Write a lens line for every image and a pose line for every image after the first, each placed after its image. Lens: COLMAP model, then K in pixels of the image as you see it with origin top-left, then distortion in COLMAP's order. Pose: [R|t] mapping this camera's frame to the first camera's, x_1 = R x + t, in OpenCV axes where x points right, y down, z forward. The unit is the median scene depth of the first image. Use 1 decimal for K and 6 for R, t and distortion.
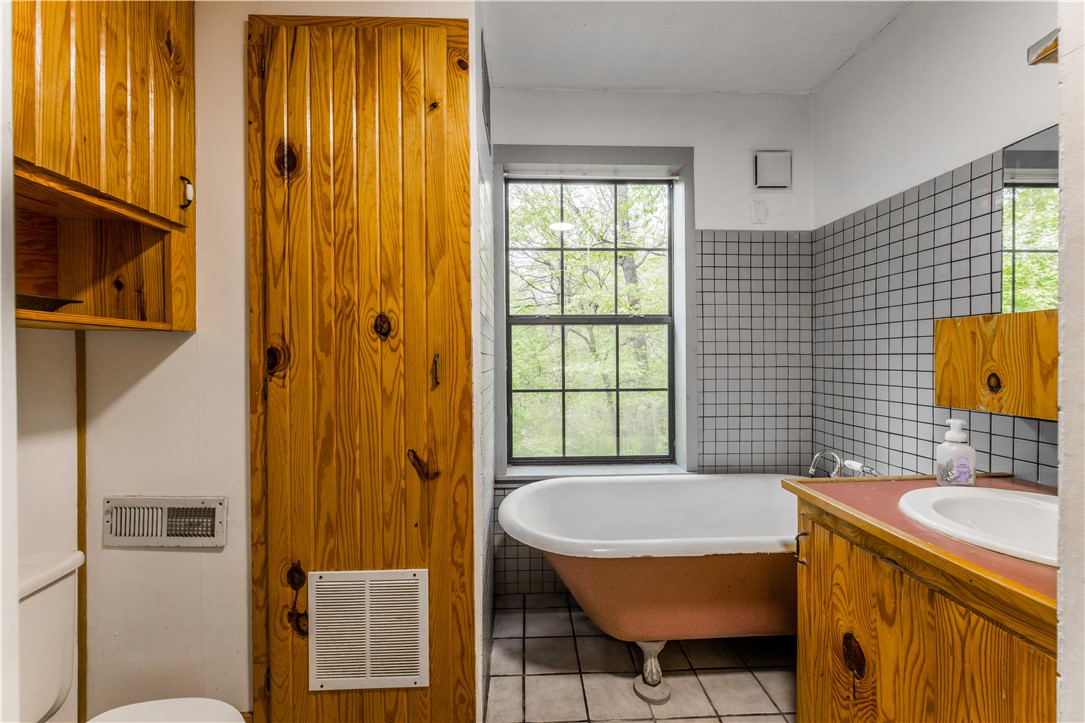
lens RADIAL K [[434.5, 0, 541.6], [0, 434.5, 356.3], [0, 0, 1]] dist [-0.004102, 0.000014]
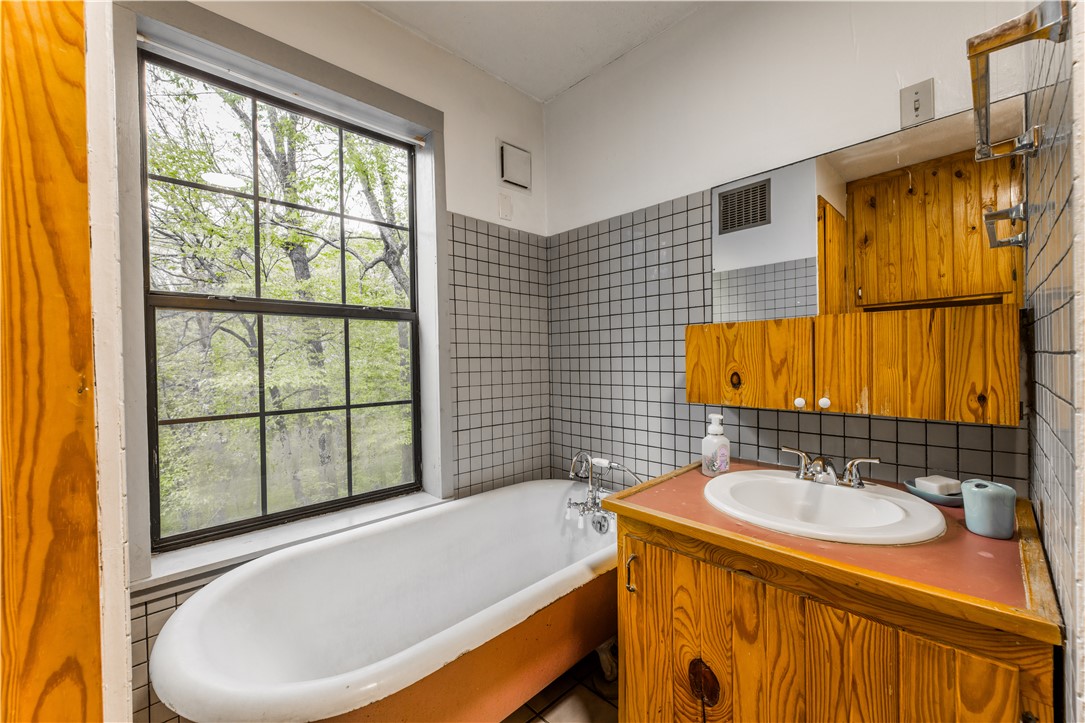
lens RADIAL K [[434.5, 0, 540.9], [0, 434.5, 359.9], [0, 0, 1]] dist [-0.004102, 0.000014]
pose [[0.753351, -0.006411, 0.657588, -0.093239], [0.008109, 0.999967, 0.000459, 0.000749], [-0.657569, 0.004986, 0.753378, 0.344237]]
